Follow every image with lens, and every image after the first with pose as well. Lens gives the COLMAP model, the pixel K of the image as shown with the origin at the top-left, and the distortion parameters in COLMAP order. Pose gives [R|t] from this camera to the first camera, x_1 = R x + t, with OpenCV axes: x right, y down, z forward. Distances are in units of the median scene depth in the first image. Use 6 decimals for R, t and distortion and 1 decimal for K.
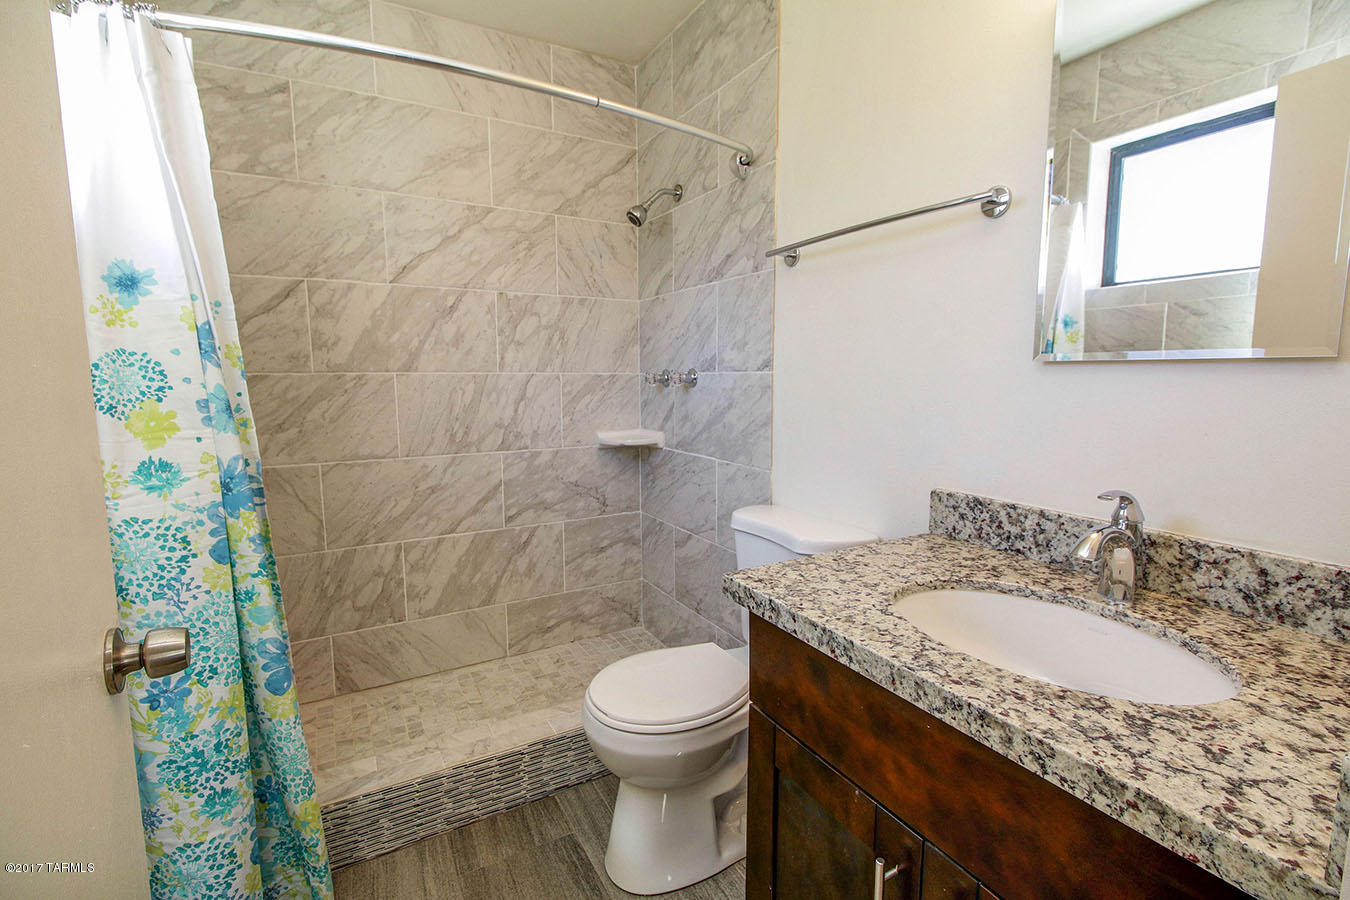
lens RADIAL K [[622.7, 0, 674.2], [0, 622.7, 450.1], [0, 0, 1]] dist [0.009707, -0.000347]
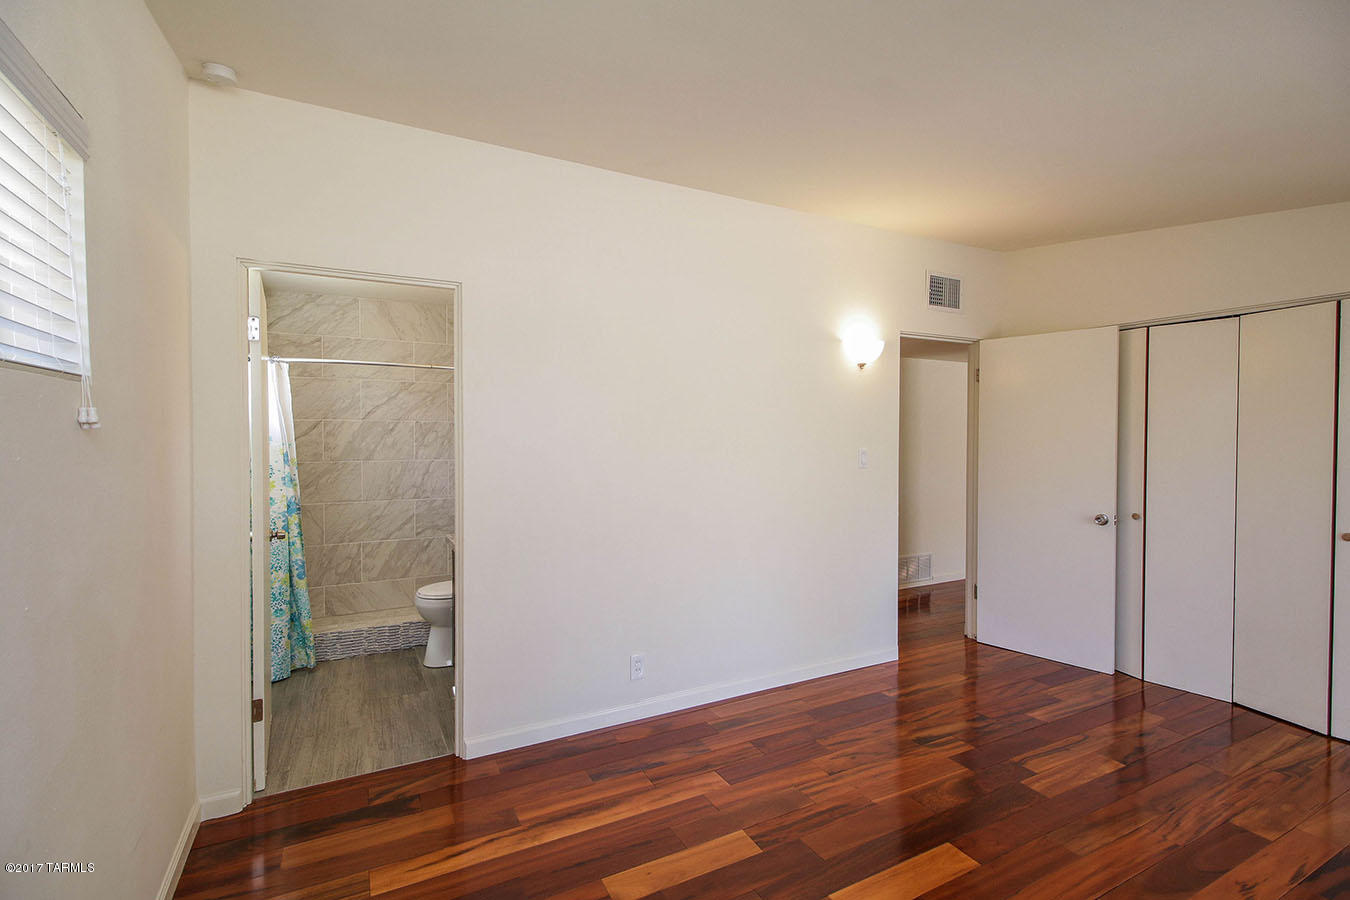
lens RADIAL K [[622.7, 0, 675.8], [0, 622.7, 449.1], [0, 0, 1]] dist [0.009707, -0.000347]
pose [[0.999589, 0.004871, -0.028256, 0.691388], [-0.007708, 0.994838, -0.101186, 0.043059], [0.027618, 0.101362, 0.994466, -1.106164]]
